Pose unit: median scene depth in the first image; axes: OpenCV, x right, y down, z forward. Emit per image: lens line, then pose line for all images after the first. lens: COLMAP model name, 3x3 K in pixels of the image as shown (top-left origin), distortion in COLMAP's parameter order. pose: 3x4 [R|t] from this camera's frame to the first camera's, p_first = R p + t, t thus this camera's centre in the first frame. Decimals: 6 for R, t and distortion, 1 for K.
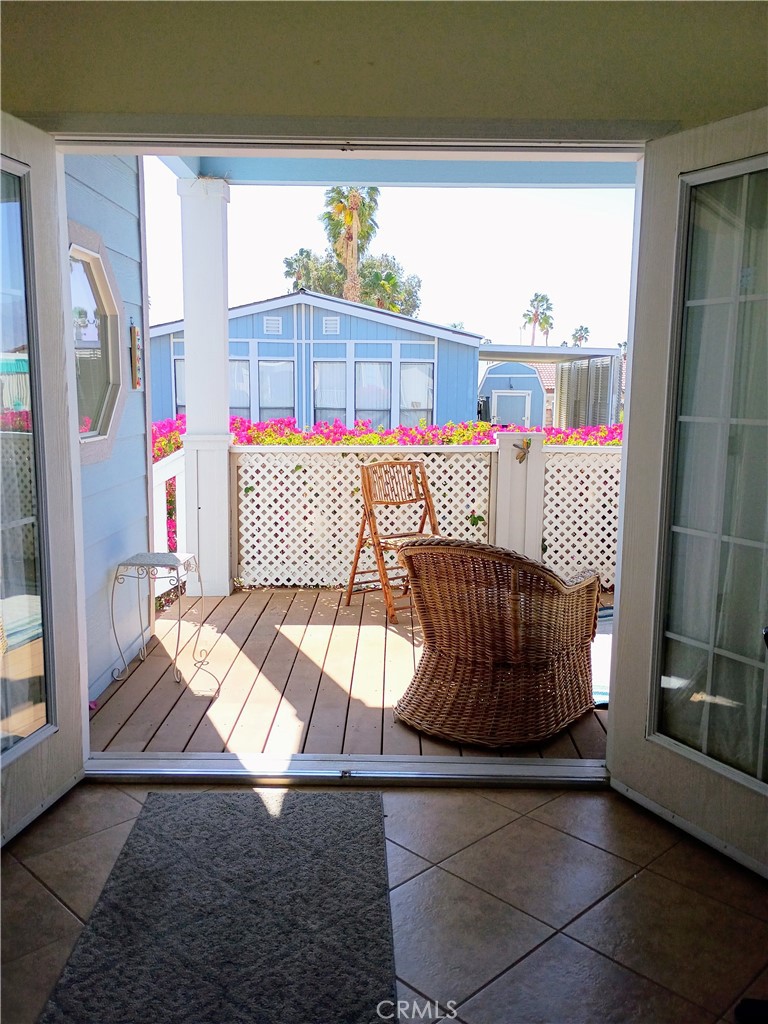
lens RADIAL K [[871.5, 0, 384.6], [0, 871.5, 512.3], [0, 0, 1]] dist [0.047180, -0.001056]
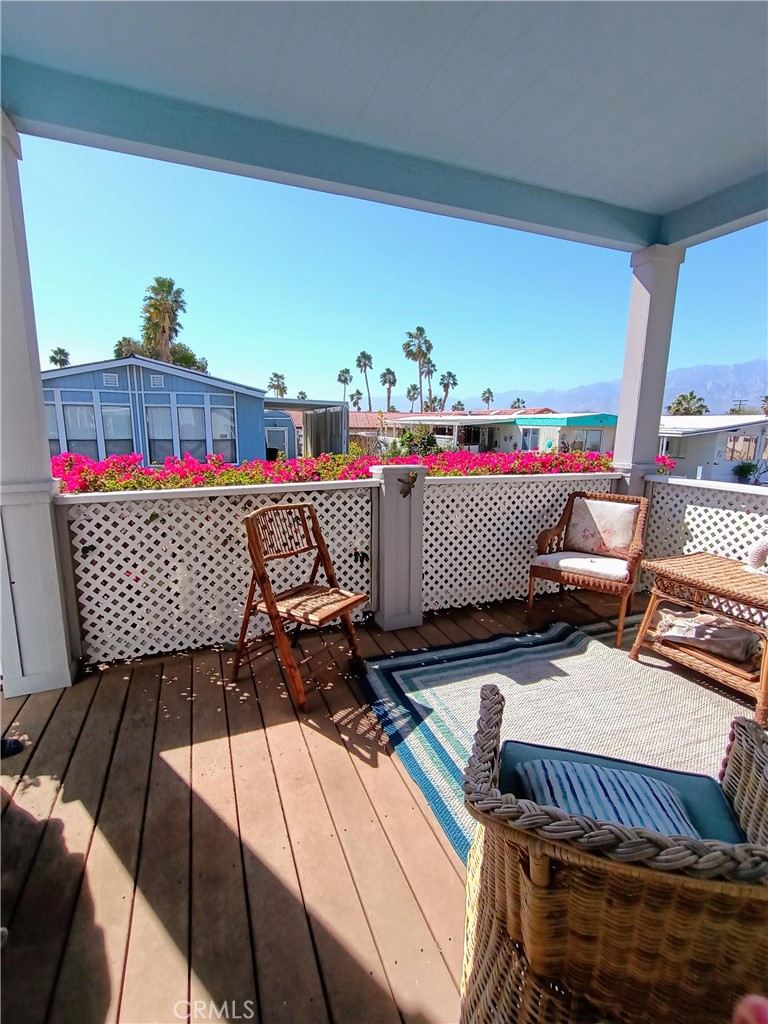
lens RADIAL K [[467.0, 0, 381.6], [0, 467.0, 516.0], [0, 0, 1]] dist [-0.010181, 0.003411]
pose [[0.926363, -0.072332, 0.369621, -0.062348], [0.054259, 0.996778, 0.059076, -0.066516], [-0.372703, -0.034671, 0.927303, 0.509771]]
